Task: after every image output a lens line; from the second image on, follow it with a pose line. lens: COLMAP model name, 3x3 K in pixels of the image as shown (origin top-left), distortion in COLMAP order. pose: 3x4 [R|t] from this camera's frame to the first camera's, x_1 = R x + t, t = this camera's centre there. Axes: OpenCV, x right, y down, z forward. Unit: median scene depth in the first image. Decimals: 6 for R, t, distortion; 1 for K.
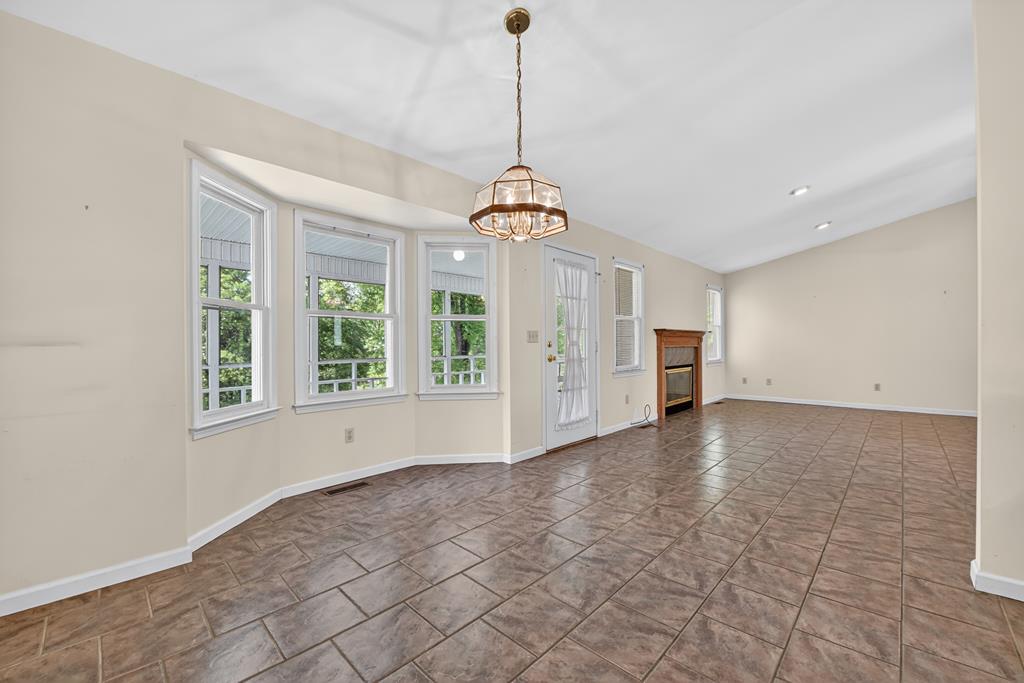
lens RADIAL K [[409.4, 0, 519.7], [0, 409.4, 343.2], [0, 0, 1]] dist [-0.015047, -0.001335]
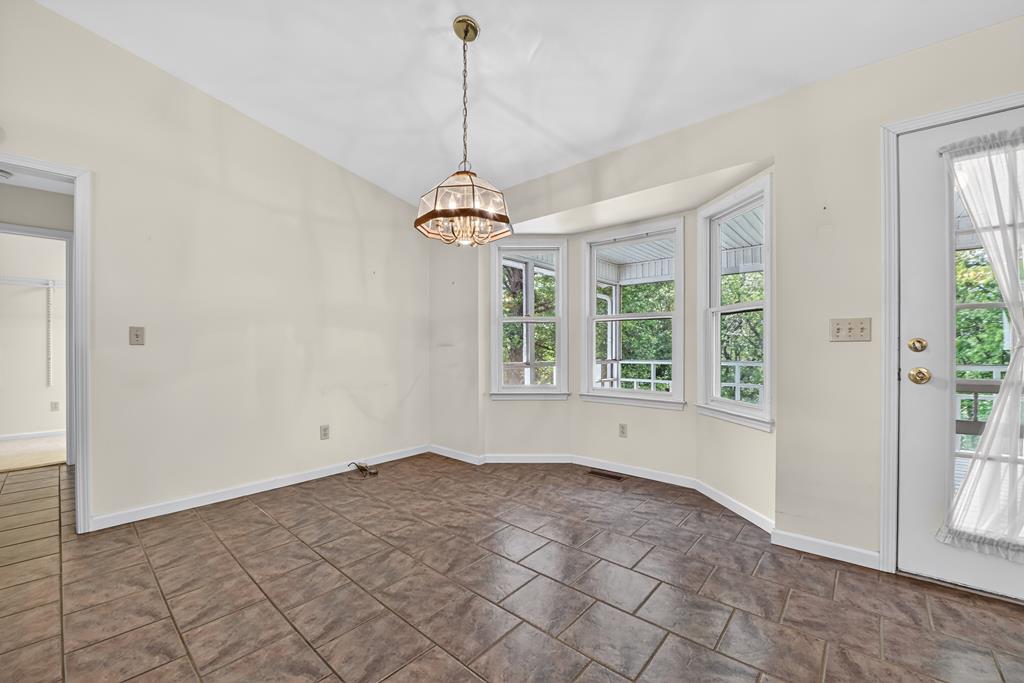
lens RADIAL K [[409.4, 0, 513.8], [0, 409.4, 344.1], [0, 0, 1]] dist [-0.015047, -0.001335]
pose [[0.040755, 0.001281, -0.999168, 0.692825], [0.006736, 0.999976, 0.001557, -0.004959], [0.999146, -0.006793, 0.040745, 0.725679]]
